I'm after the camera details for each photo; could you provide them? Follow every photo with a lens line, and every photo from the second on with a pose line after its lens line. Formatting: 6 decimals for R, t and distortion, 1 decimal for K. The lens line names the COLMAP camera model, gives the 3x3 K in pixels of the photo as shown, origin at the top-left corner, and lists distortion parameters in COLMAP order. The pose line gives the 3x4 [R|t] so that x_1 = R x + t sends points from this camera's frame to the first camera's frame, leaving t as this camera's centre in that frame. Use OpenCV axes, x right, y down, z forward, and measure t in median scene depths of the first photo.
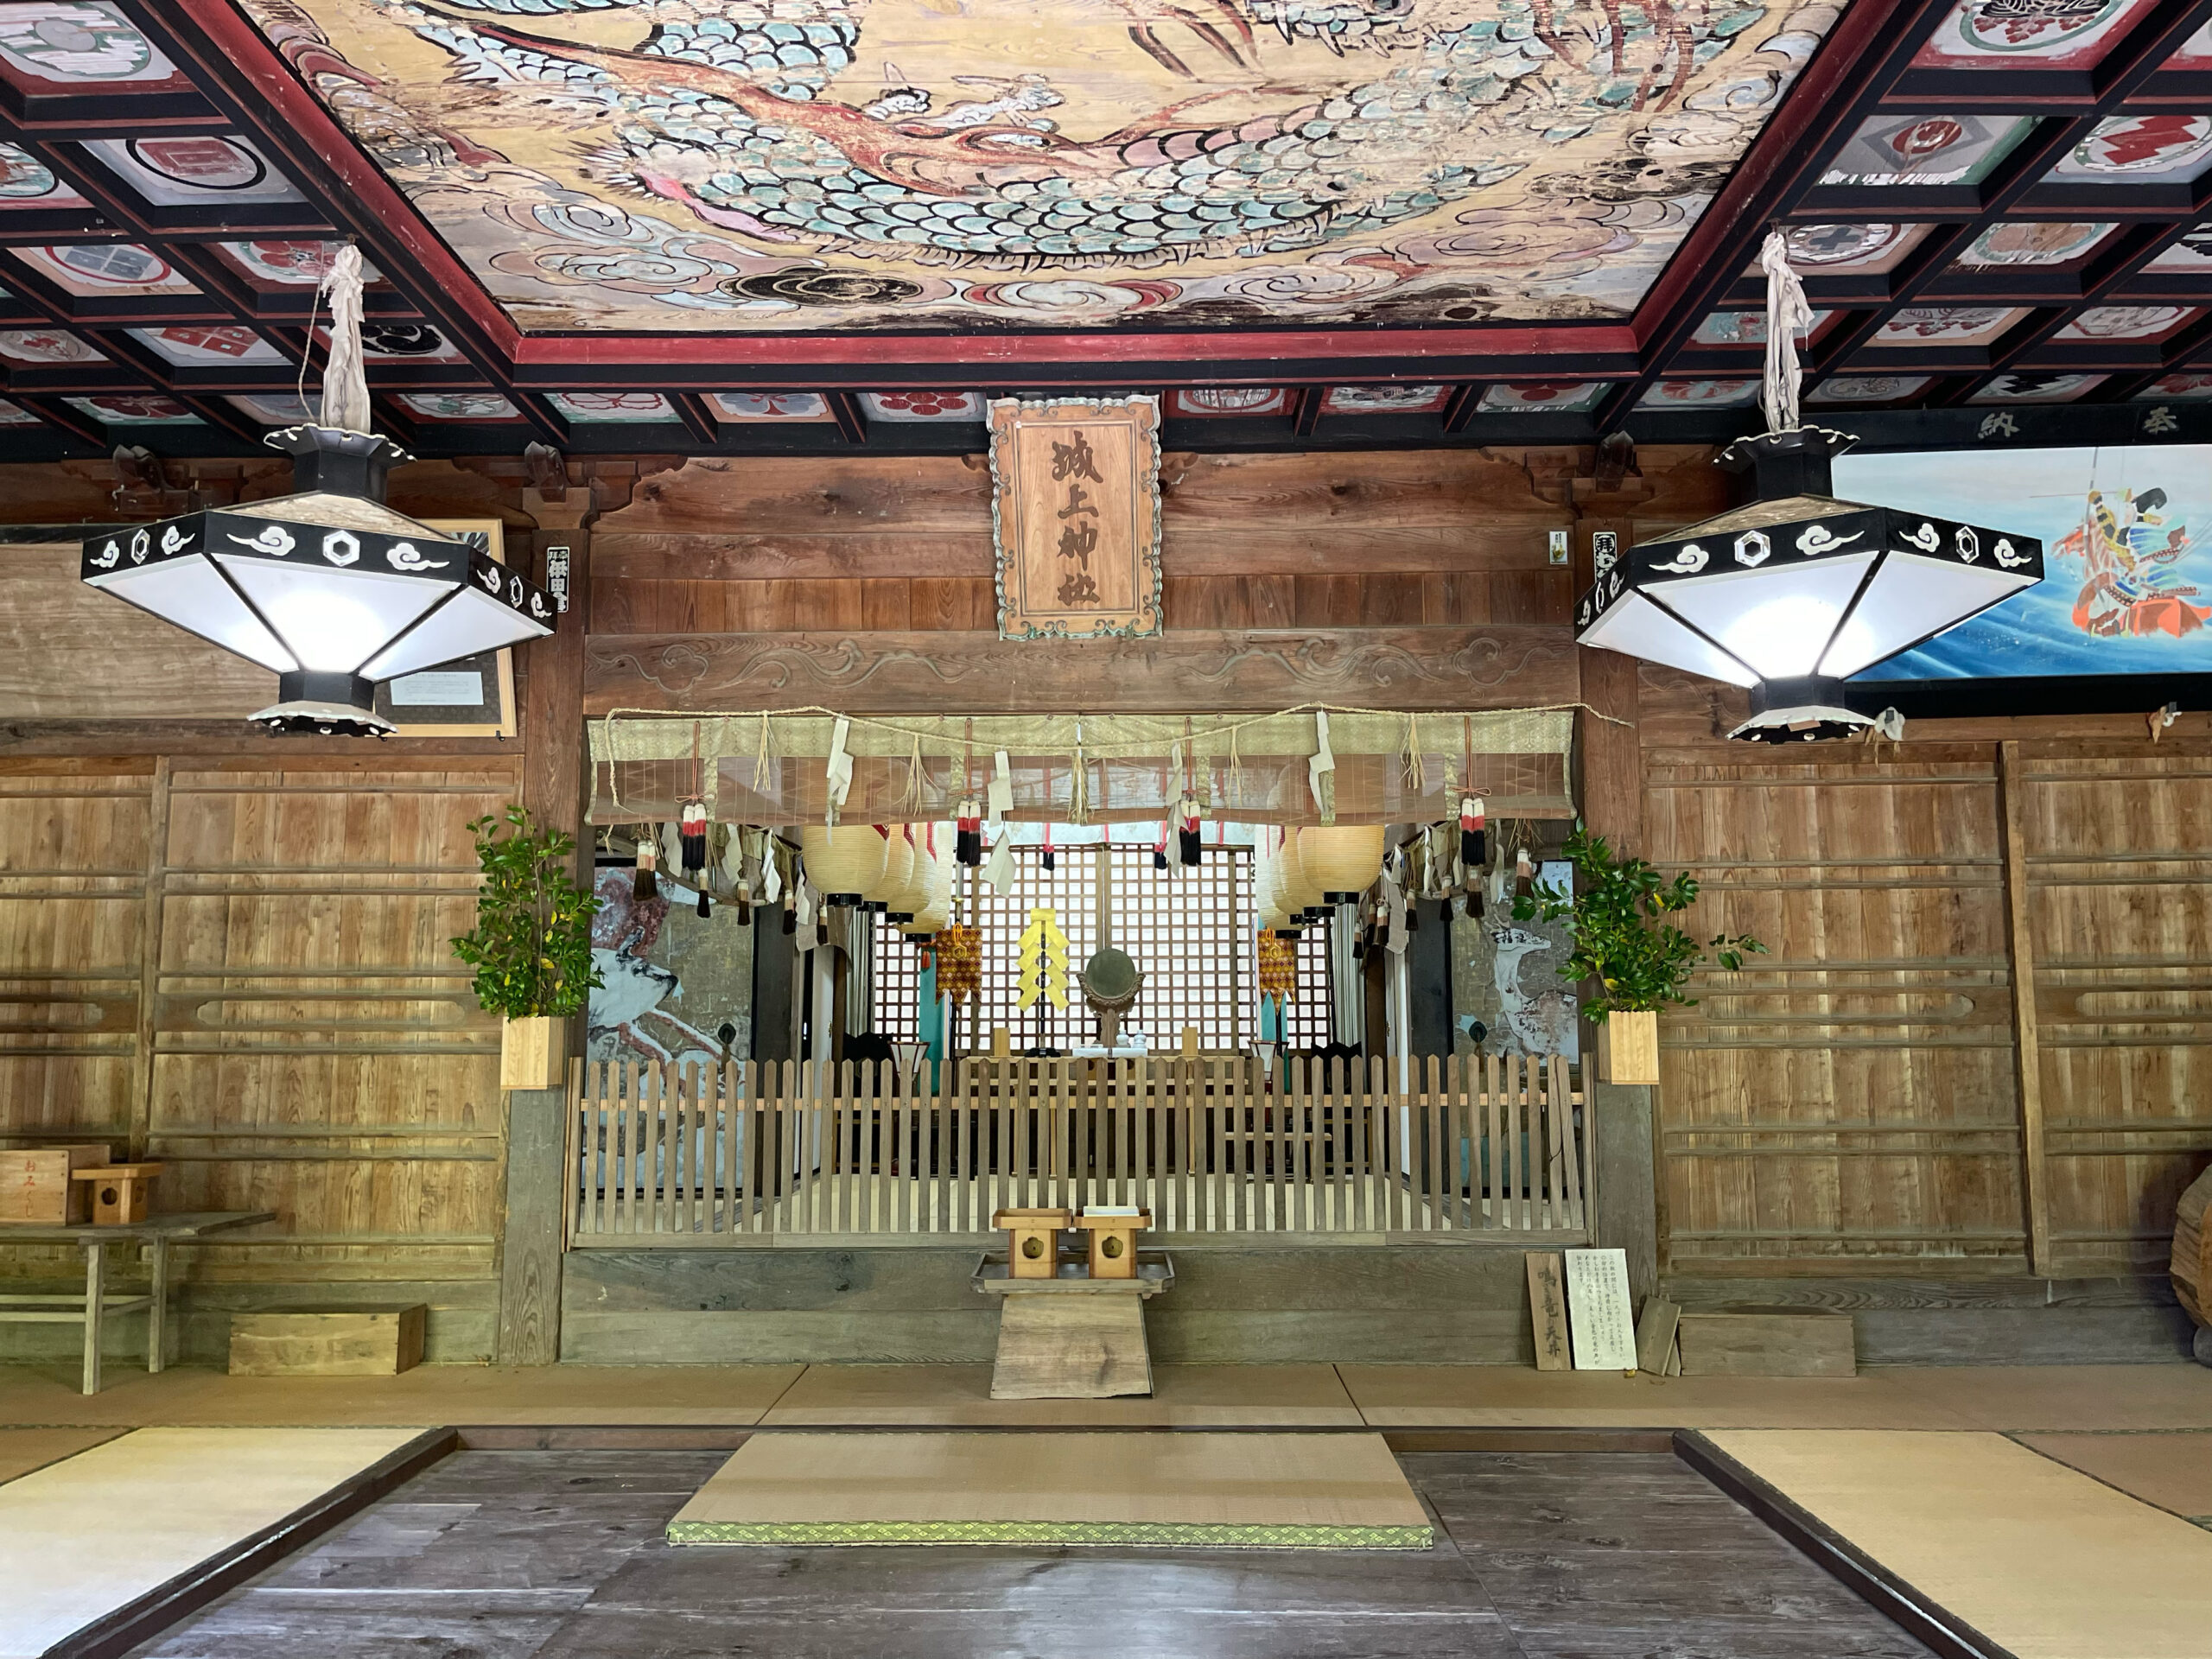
lens RADIAL K [[1660.9, 0, 1106.0], [0, 1660.9, 829.5], [0, 0, 1]] dist [0.099837, -0.146566]
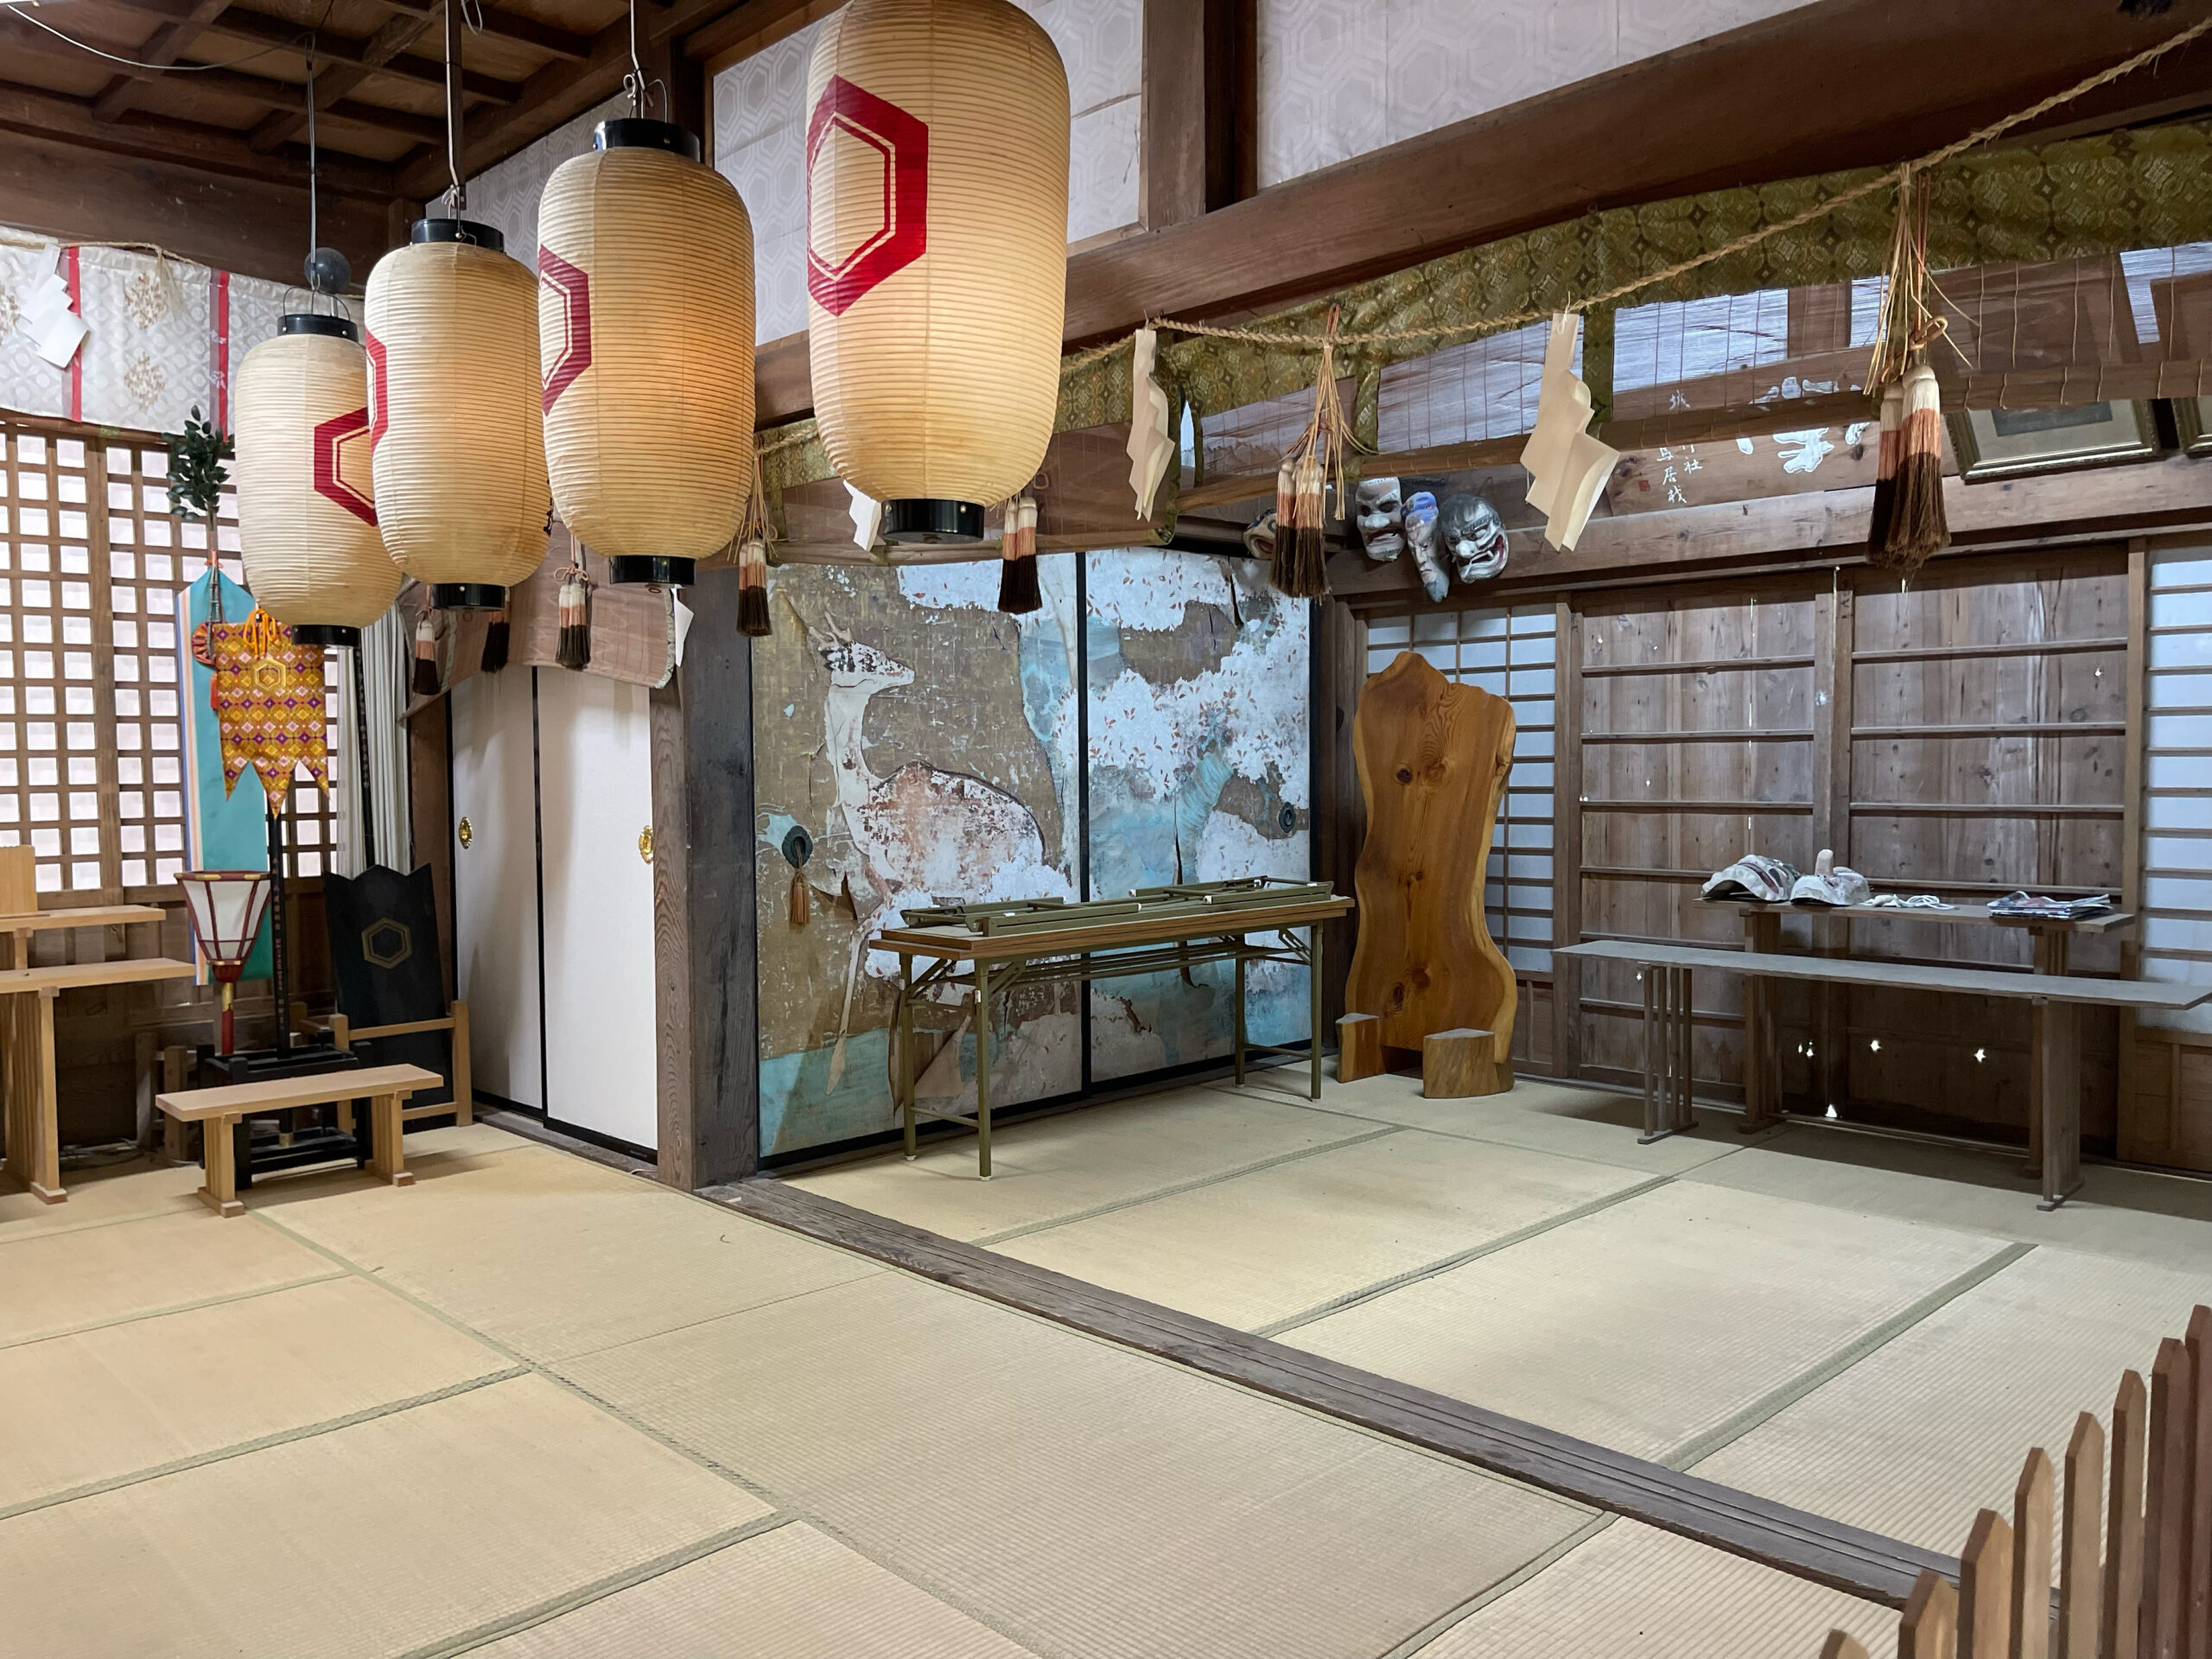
lens RADIAL K [[1660.9, 0, 1106.0], [0, 1660.9, 829.5], [0, 0, 1]] dist [0.099837, -0.146566]
pose [[0.705761, -0.031412, 0.707753, -0.054936], [-0.074138, 0.990257, 0.117880, 0.042327], [-0.704560, -0.135666, 0.696556, 0.494980]]
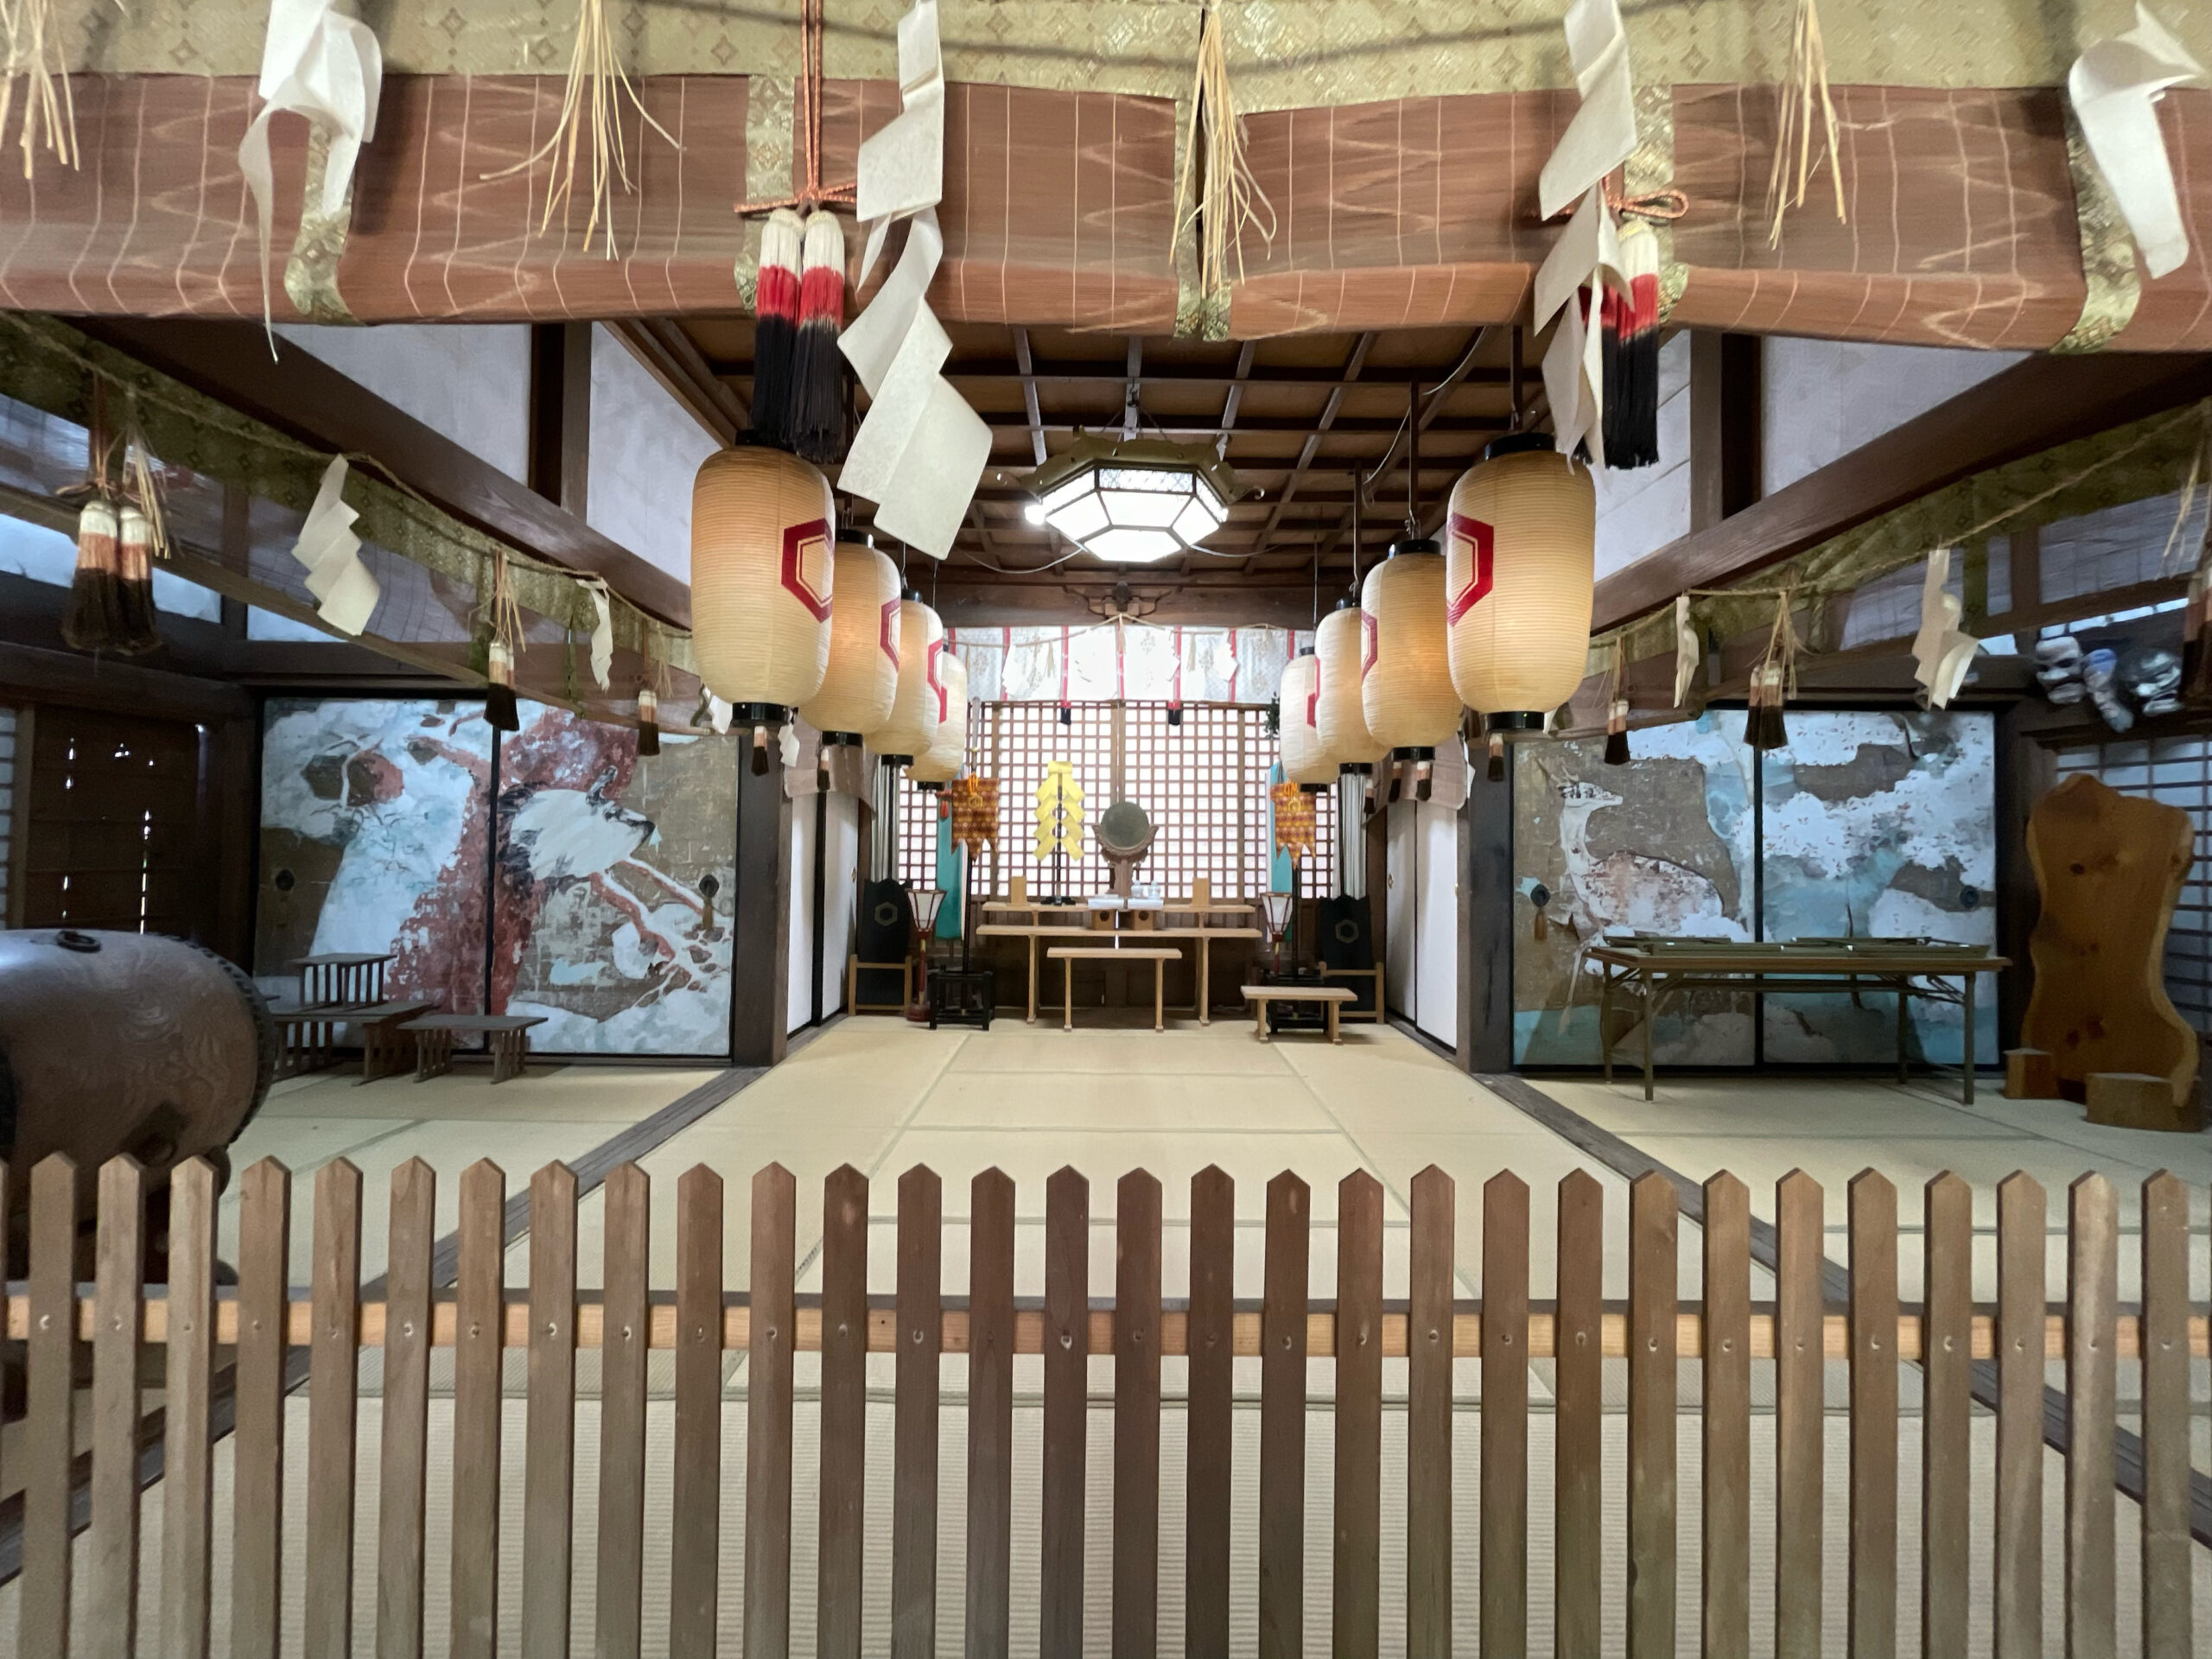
lens RADIAL K [[883.0, 0, 1099.6], [0, 883.0, 826.6], [0, 0, 1]] dist [-0.016129, 0.008109]
pose [[0.999870, 0.013962, 0.008098, -0.017083], [-0.014647, 0.995658, 0.091931, 0.036683], [-0.006780, -0.092038, 0.995732, 0.447057]]
